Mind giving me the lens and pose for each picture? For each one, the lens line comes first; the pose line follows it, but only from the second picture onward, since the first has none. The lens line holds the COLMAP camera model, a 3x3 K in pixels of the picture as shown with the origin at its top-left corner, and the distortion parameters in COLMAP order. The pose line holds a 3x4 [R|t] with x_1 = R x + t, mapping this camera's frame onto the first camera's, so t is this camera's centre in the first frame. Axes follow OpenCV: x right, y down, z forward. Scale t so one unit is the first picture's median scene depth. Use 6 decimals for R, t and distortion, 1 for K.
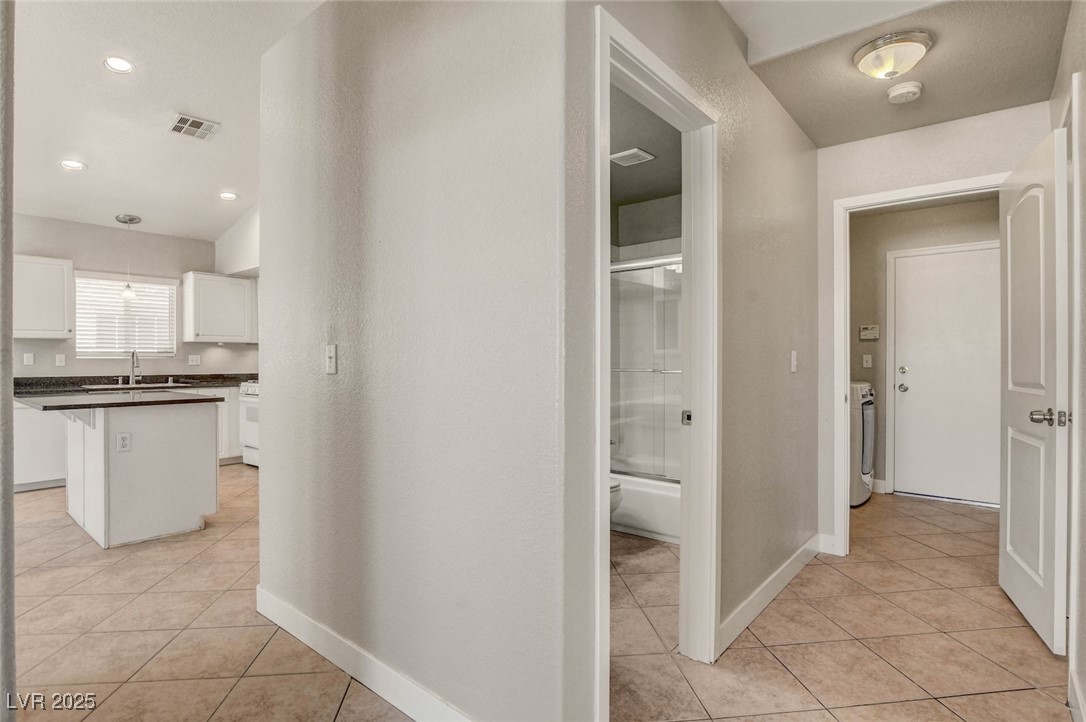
lens RADIAL K [[554.3, 0, 542.2], [0, 554.3, 360.7], [0, 0, 1]] dist [-0.018290, -0.000544]
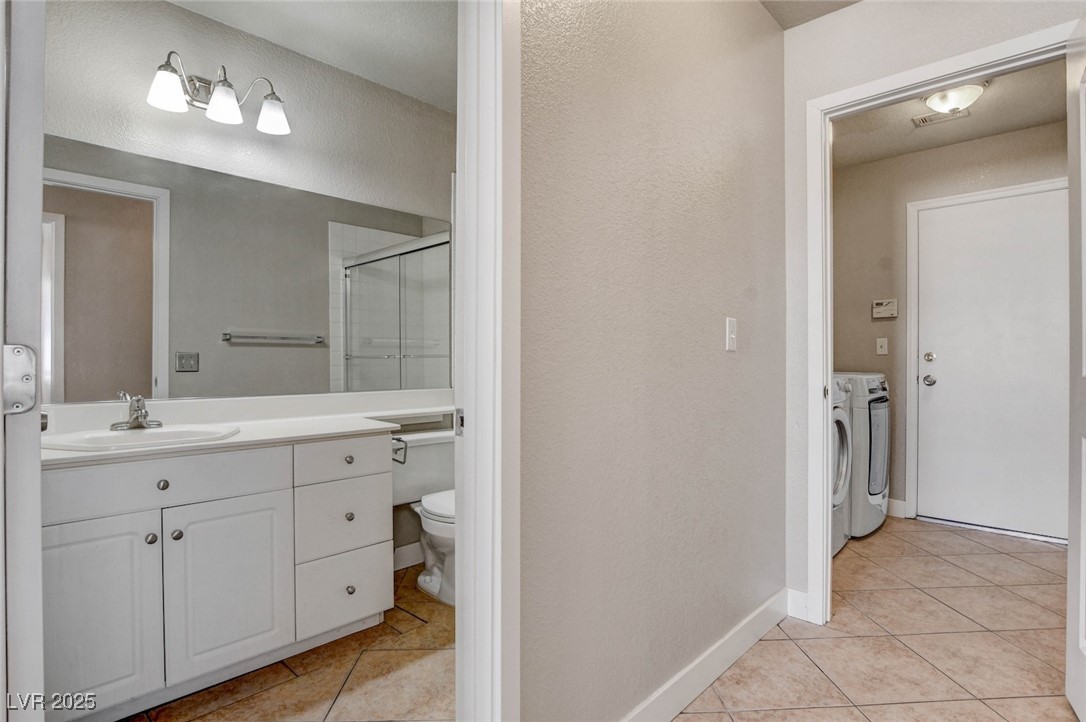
lens RADIAL K [[551.5, 0, 542.9], [0, 551.5, 360.4], [0, 0, 1]] dist [-0.013576, 0.001175]
pose [[0.998021, -0.001470, -0.062871, 0.208001], [0.001671, 0.999994, 0.003155, 0.022434], [0.062865, -0.003254, 0.998017, 0.254765]]
